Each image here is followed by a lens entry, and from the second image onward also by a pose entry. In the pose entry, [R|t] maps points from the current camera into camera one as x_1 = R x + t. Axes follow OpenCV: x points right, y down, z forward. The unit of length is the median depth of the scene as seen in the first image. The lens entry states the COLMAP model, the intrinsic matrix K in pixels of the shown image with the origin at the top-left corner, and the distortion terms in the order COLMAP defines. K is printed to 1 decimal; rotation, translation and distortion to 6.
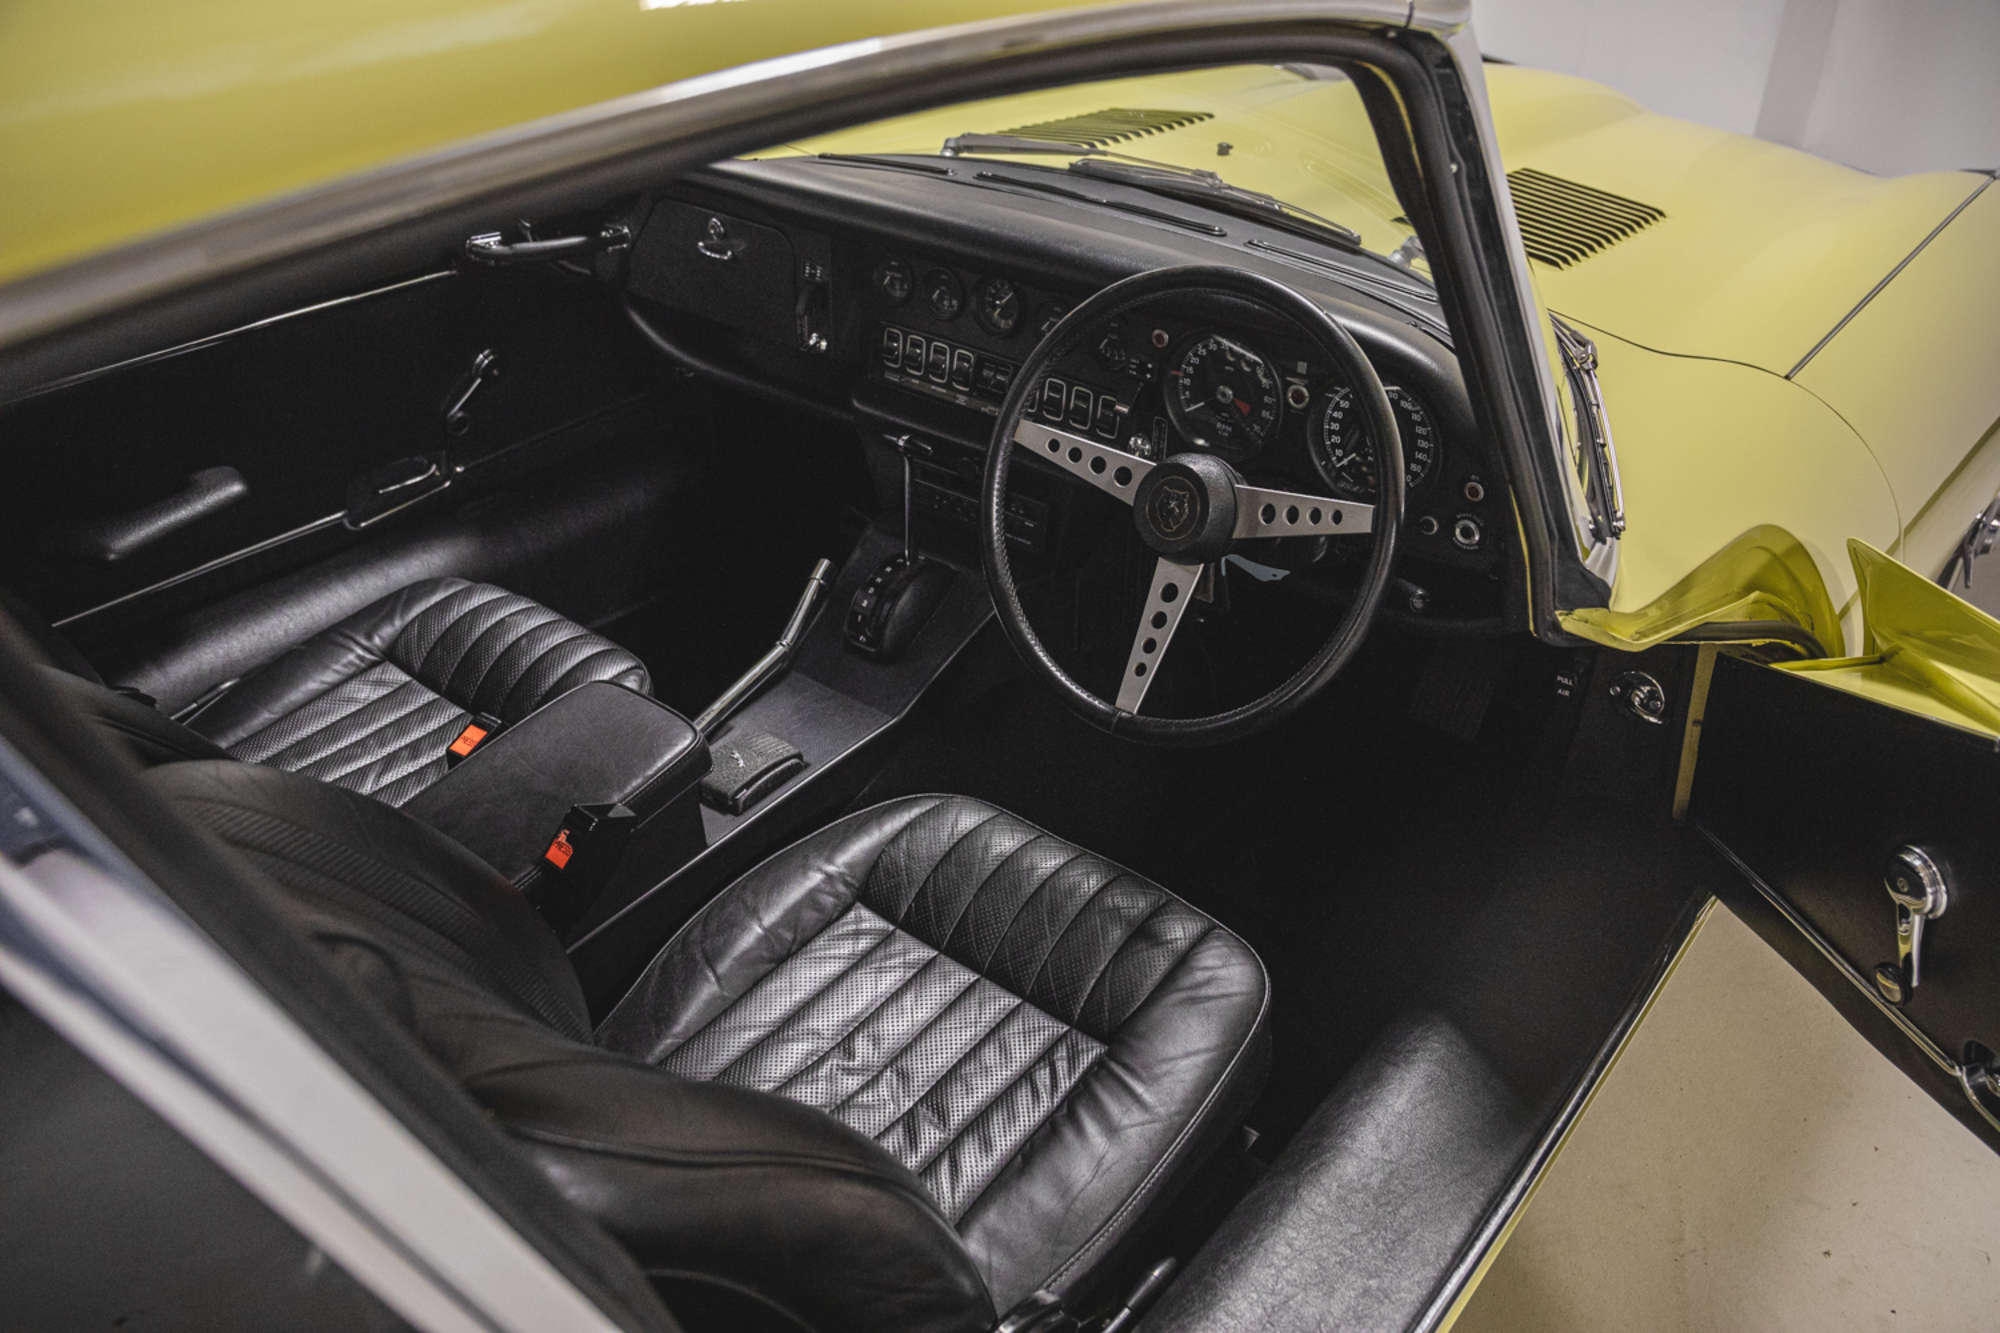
lens RADIAL K [[1611.0, 0, 1001.4], [0, 1611.0, 655.3], [0, 0, 1]] dist [-0.055054, -0.000646]
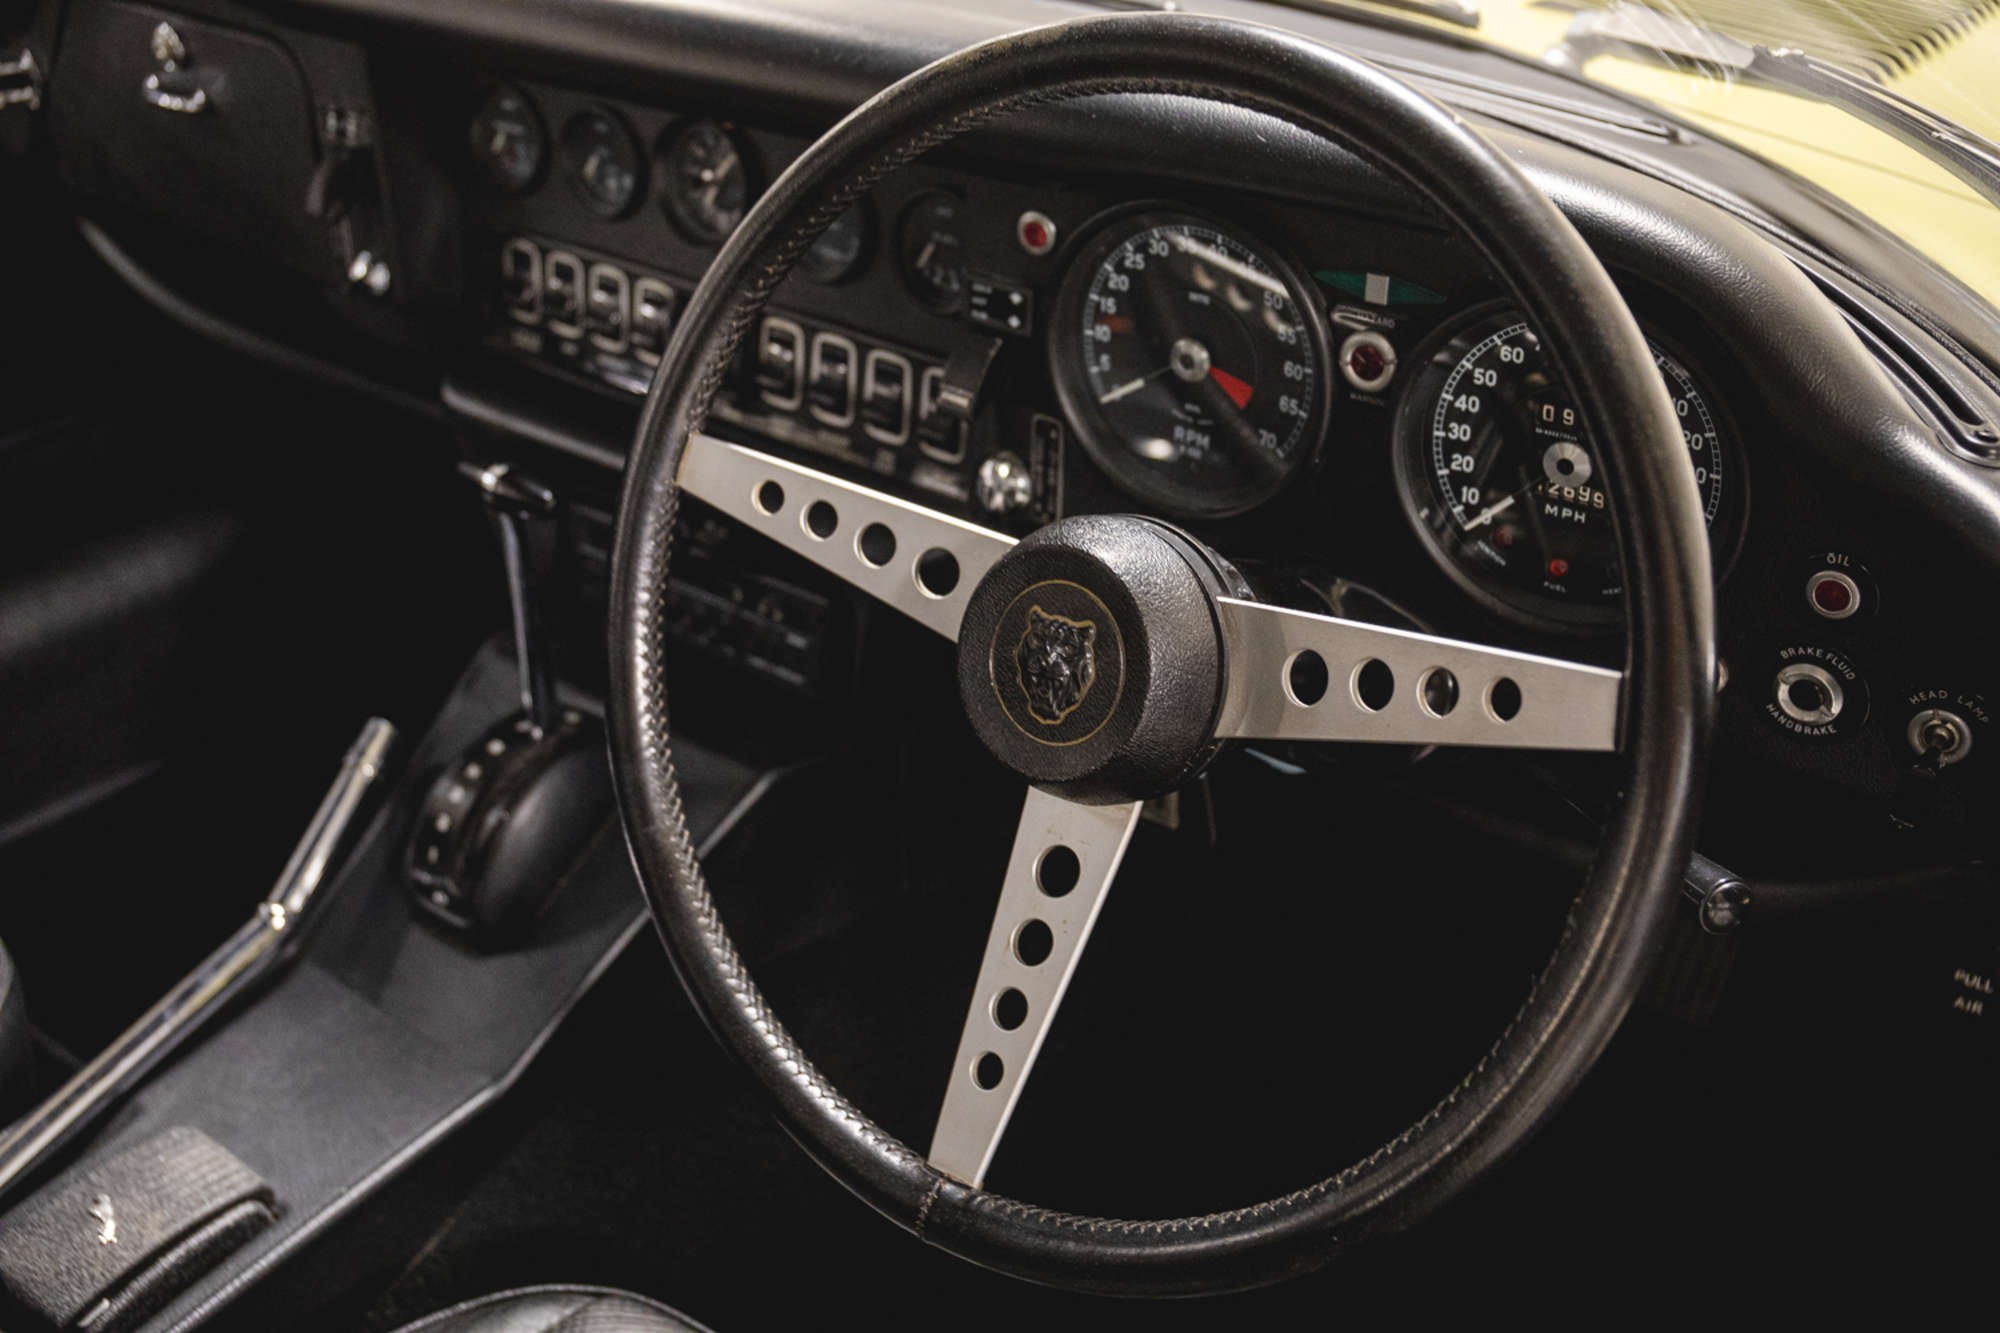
lens RADIAL K [[2027.4, 0, 997.1], [0, 2027.4, 671.1], [0, 0, 1]] dist [-0.002109, 0.000000]
pose [[0.999275, -0.026849, 0.027006, 0.070432], [0.027135, 0.999579, -0.010284, -0.075185], [-0.026718, 0.011010, 0.999582, 0.460831]]
